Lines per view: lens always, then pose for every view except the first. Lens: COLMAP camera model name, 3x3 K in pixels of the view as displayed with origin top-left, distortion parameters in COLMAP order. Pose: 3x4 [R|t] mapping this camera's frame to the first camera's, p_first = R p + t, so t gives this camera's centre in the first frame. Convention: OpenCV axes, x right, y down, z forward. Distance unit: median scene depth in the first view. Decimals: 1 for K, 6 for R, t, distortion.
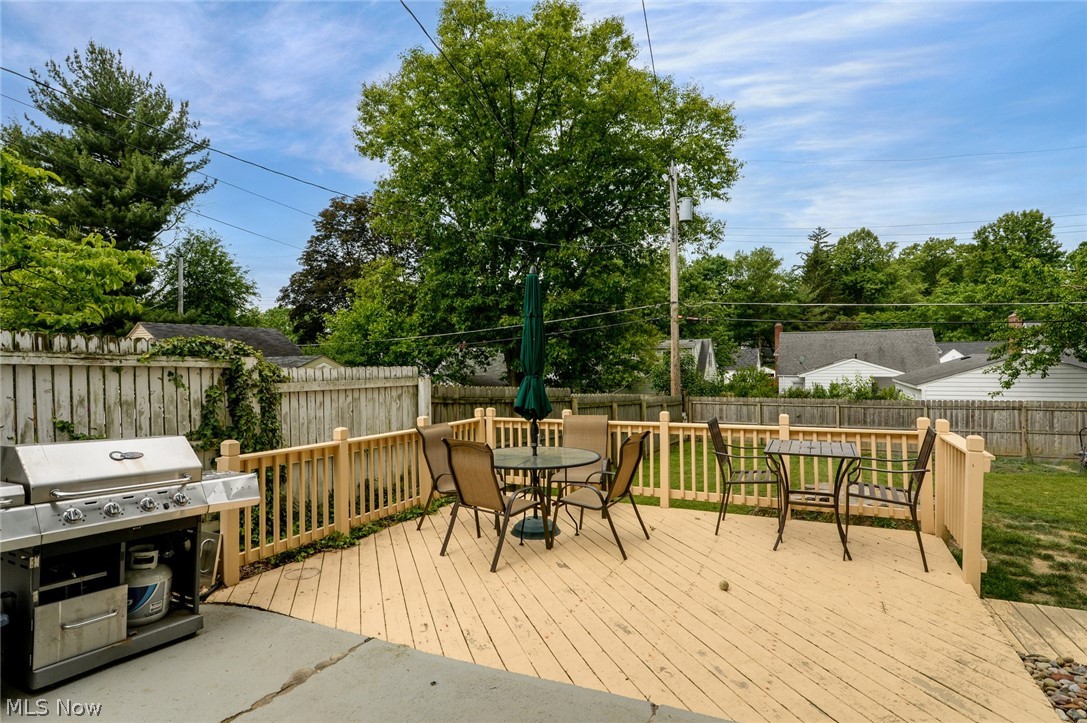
lens RADIAL K [[561.1, 0, 544.3], [0, 561.1, 361.8], [0, 0, 1]] dist [-0.000096, 0.000099]
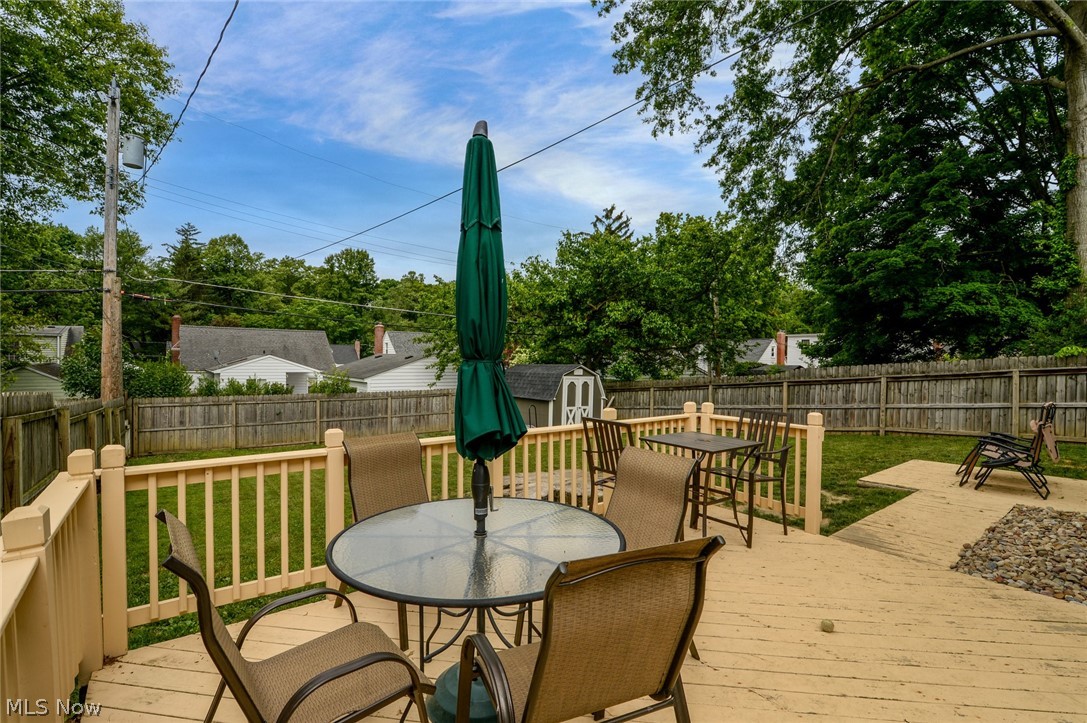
lens RADIAL K [[506.6, 0, 553.8], [0, 506.6, 367.4], [0, 0, 1]] dist [-0.015329, -0.002034]
pose [[0.451391, 0.004081, 0.892317, -0.333639], [-0.017514, 0.999837, 0.004287, 0.025749], [-0.892154, -0.017563, 0.451389, 0.707546]]
